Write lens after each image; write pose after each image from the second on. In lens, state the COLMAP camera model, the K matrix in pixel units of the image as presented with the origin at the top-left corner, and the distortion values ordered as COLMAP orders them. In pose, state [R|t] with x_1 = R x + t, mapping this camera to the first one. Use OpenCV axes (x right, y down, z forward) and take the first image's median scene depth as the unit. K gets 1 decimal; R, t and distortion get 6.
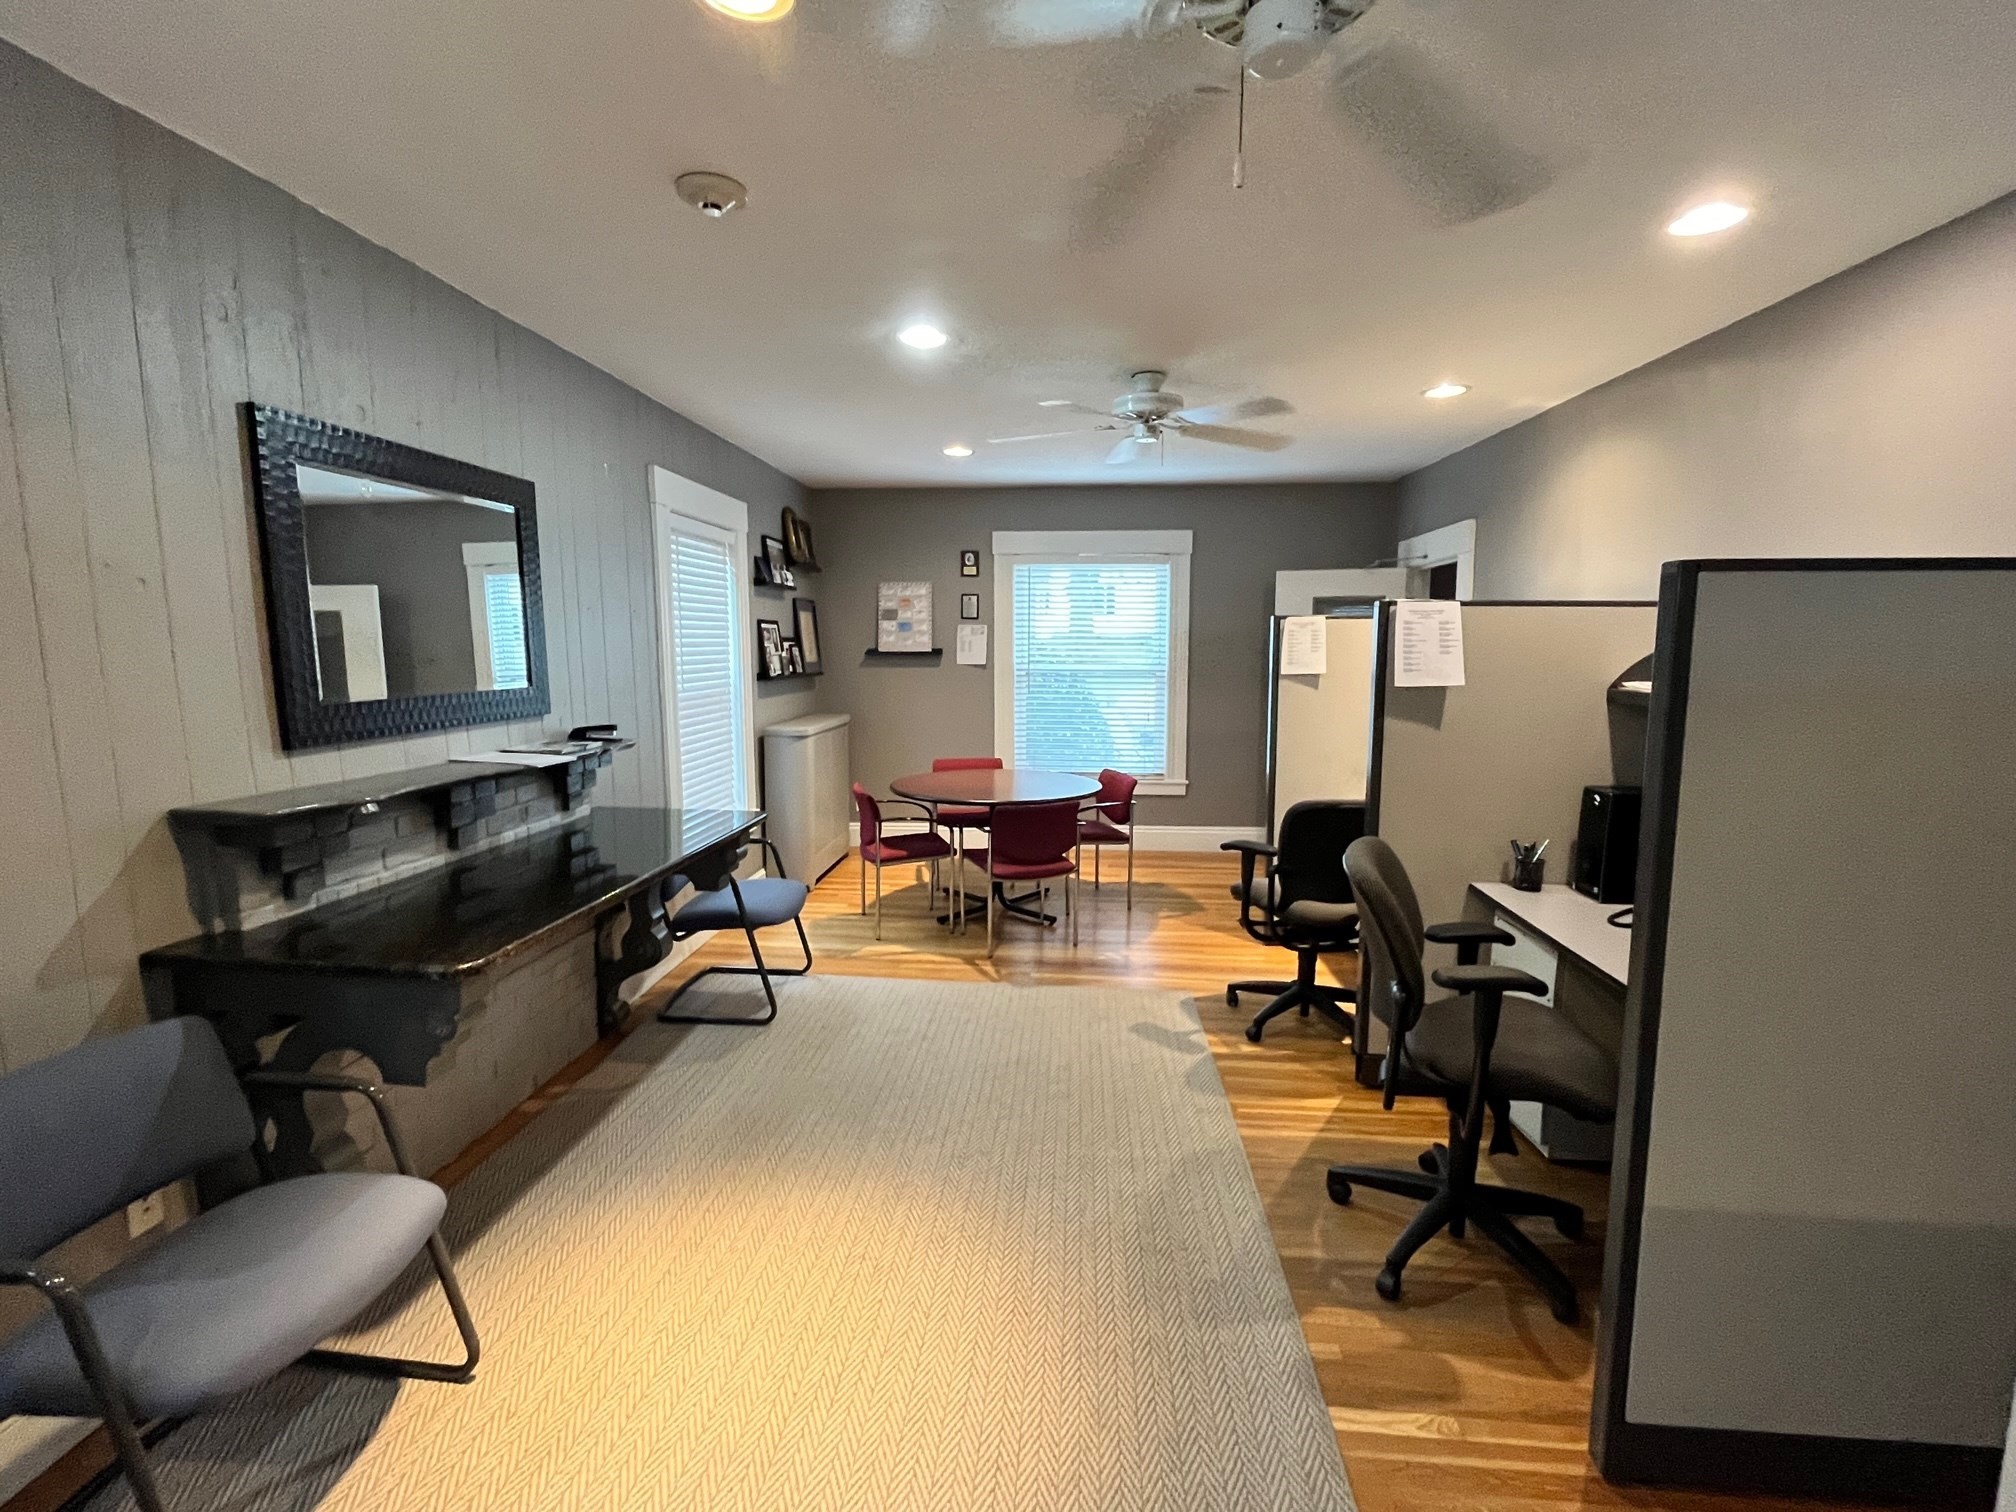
lens RADIAL K [[927.9, 0, 1009.9], [0, 927.9, 761.2], [0, 0, 1]] dist [0.004343, -0.000878]
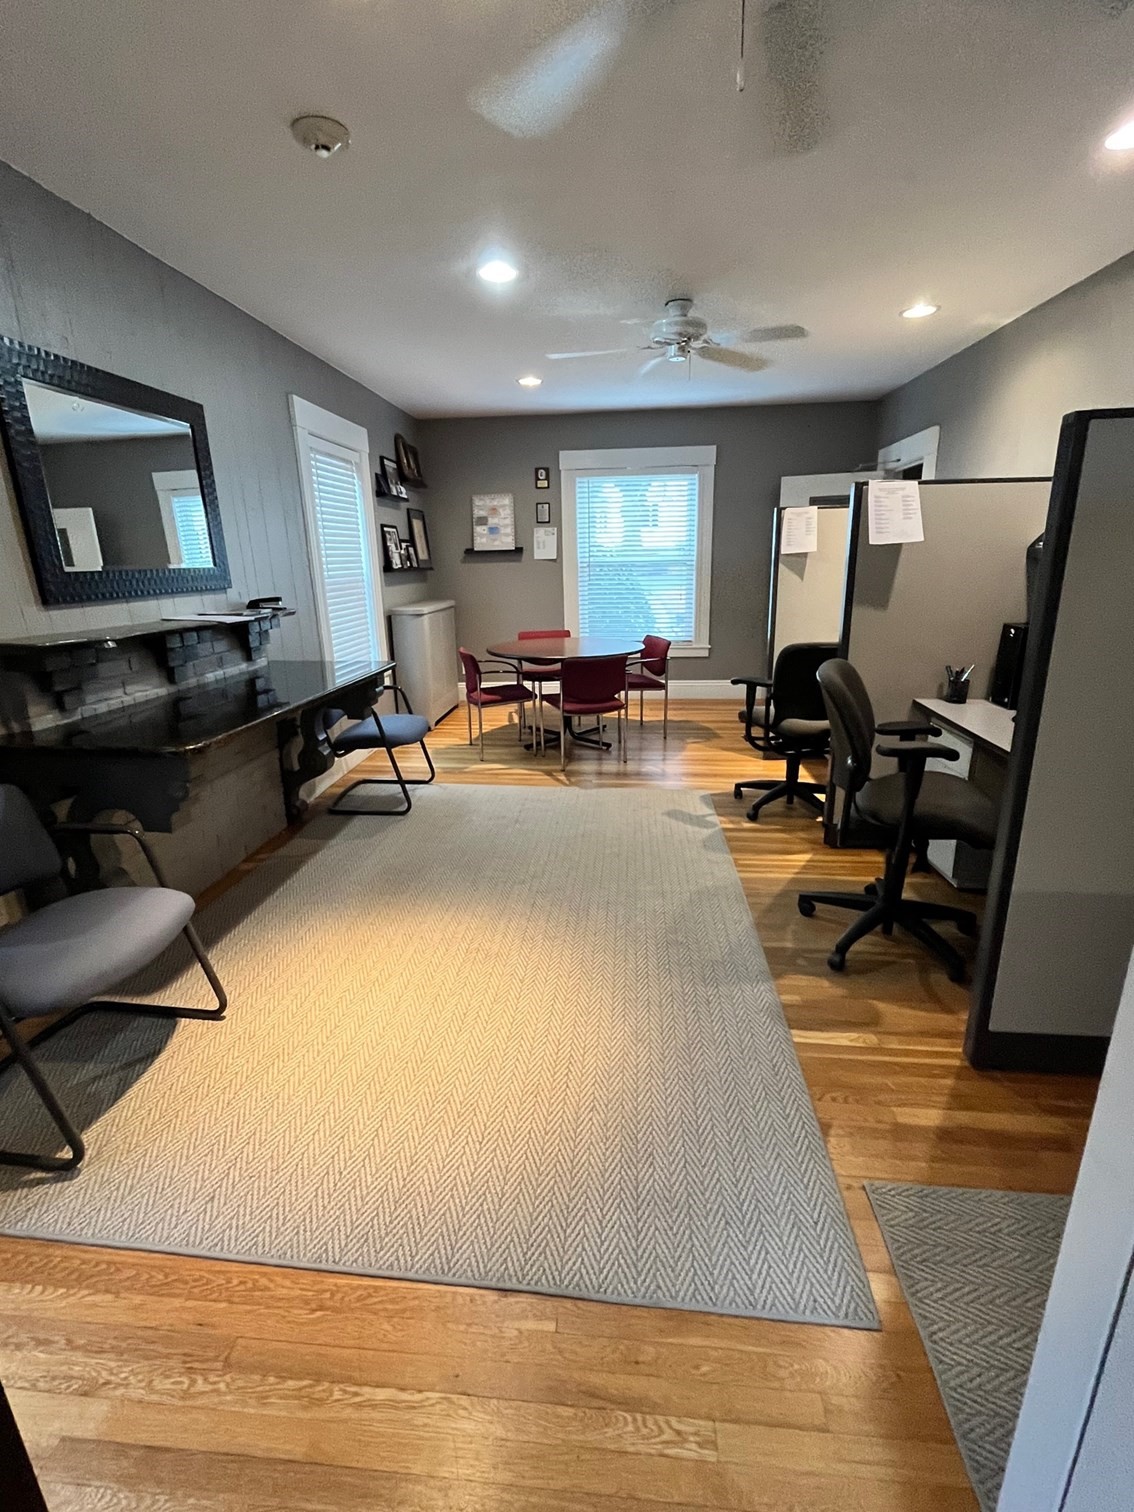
lens RADIAL K [[695.9, 0, 566.1], [0, 695.9, 759.7], [0, 0, 1]] dist [0.004343, -0.000878]
pose [[0.999620, -0.017557, -0.021230, 0.007406], [0.020644, 0.987656, 0.155273, 0.050107], [0.018242, -0.155652, 0.987643, -0.029434]]
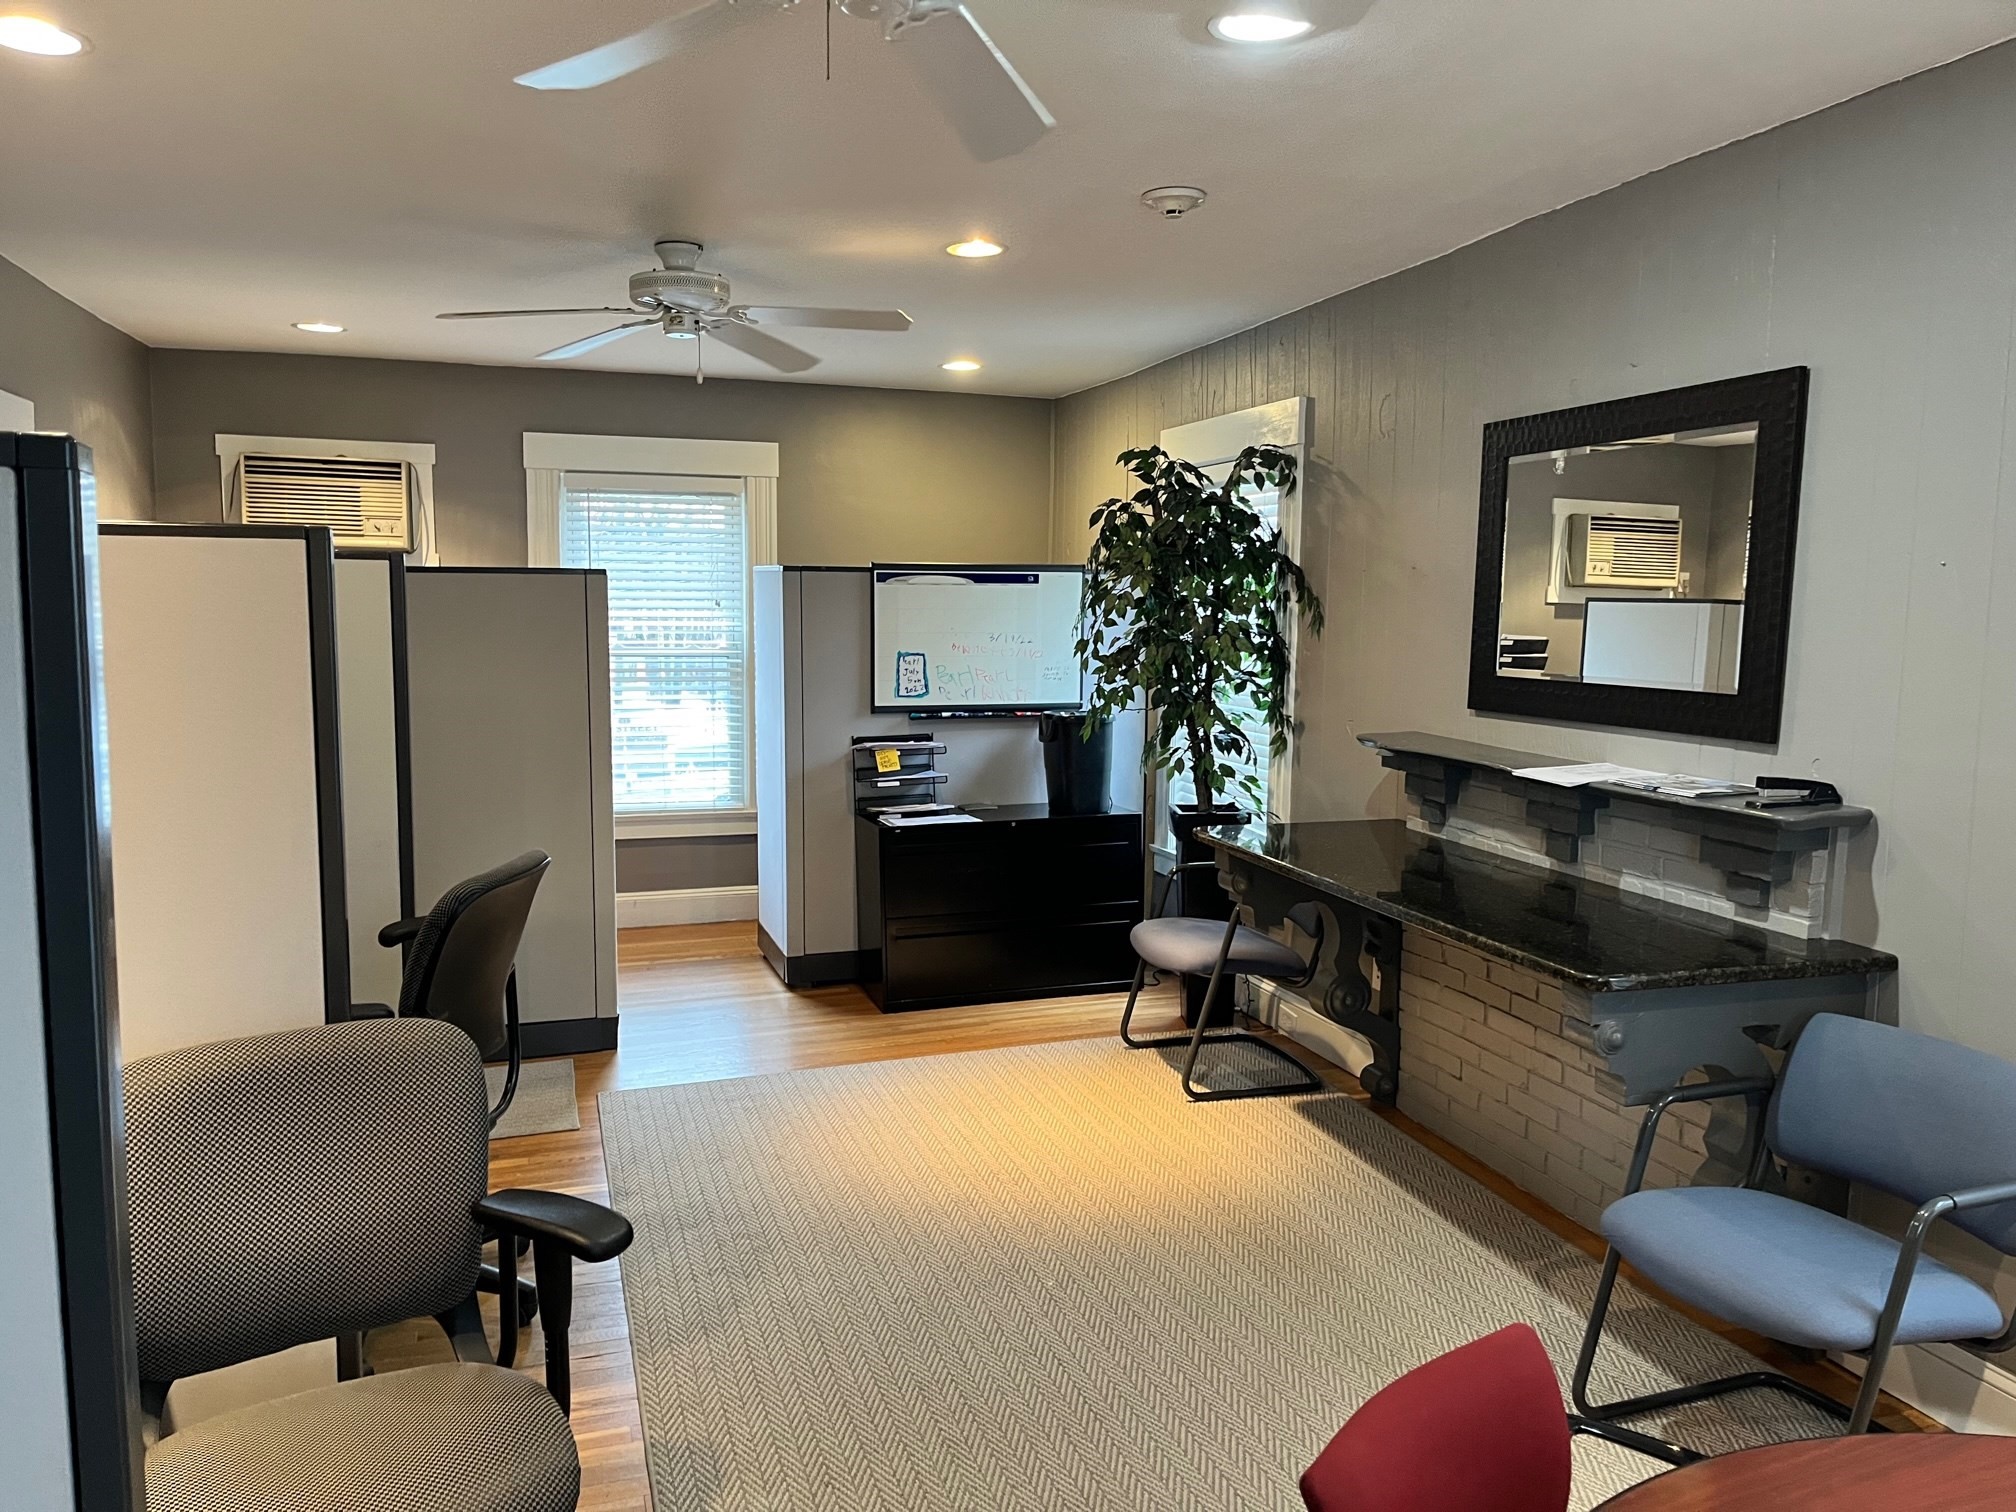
lens RADIAL K [[1523.3, 0, 1003.0], [0, 1523.3, 762.2], [0, 0, 1]] dist [0.058671, -0.068971]
pose [[-0.929370, 0.031056, -0.367842, 0.363493], [-0.057259, 0.972268, 0.226754, -0.254077], [0.364683, 0.231800, -0.901818, 1.829238]]
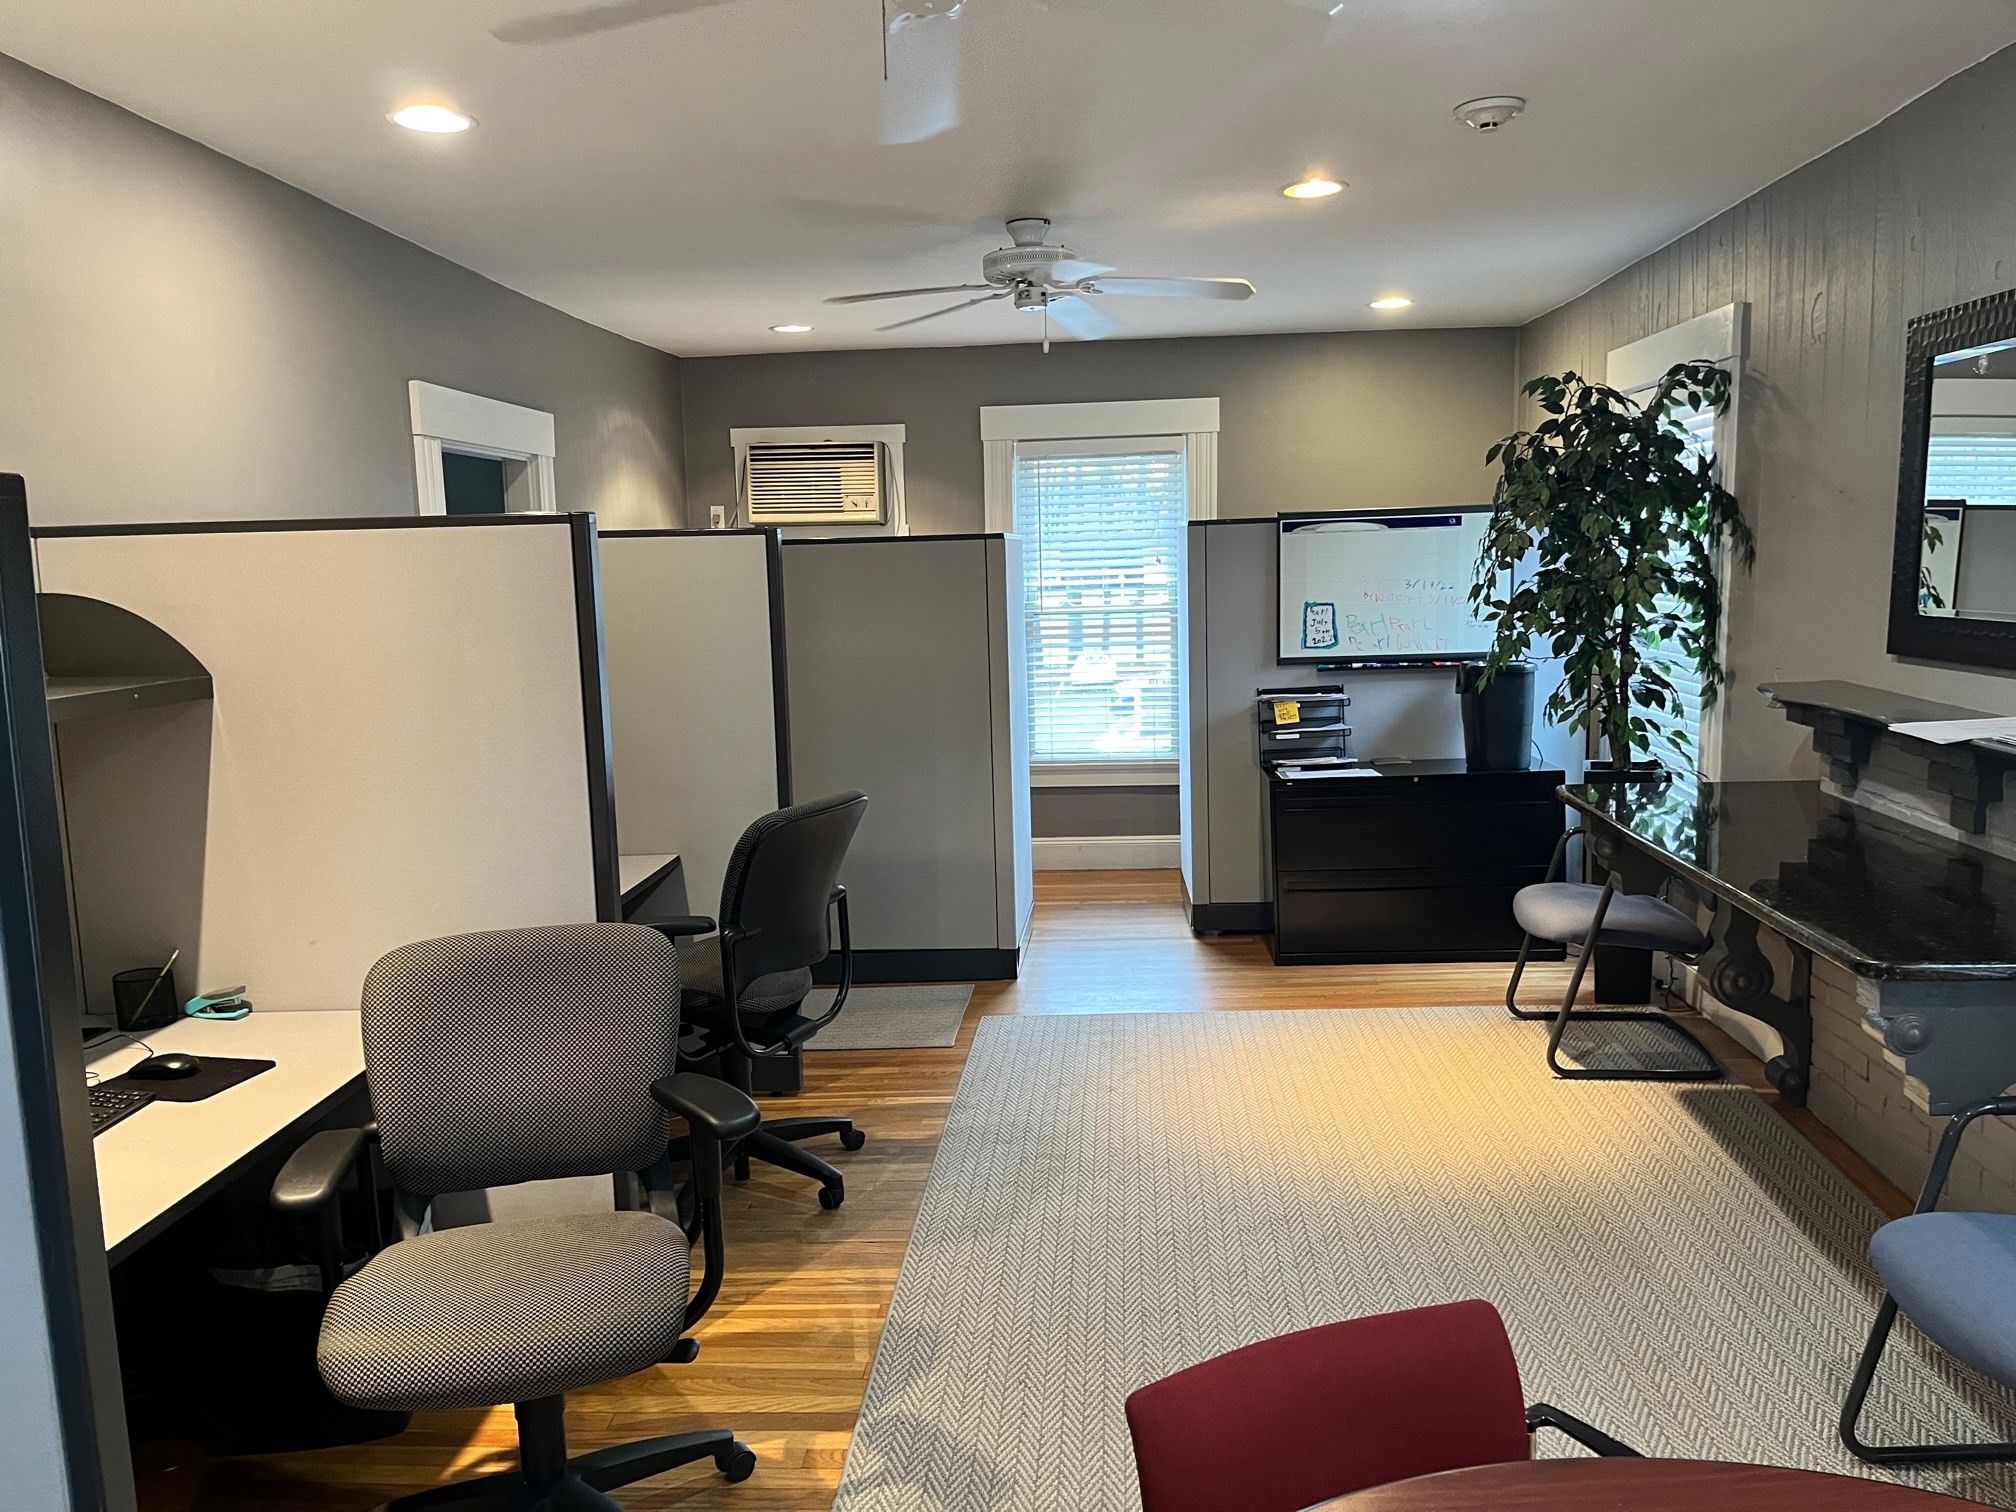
lens RADIAL K [[1523.3, 0, 992.0], [0, 1523.3, 758.5], [0, 0, 1]] dist [0.058671, -0.068971]
pose [[-0.999592, 0.025941, 0.011991, 0.142352], [0.028164, 0.965399, 0.259251, -0.263017], [-0.004850, 0.259483, -0.965735, 1.907138]]
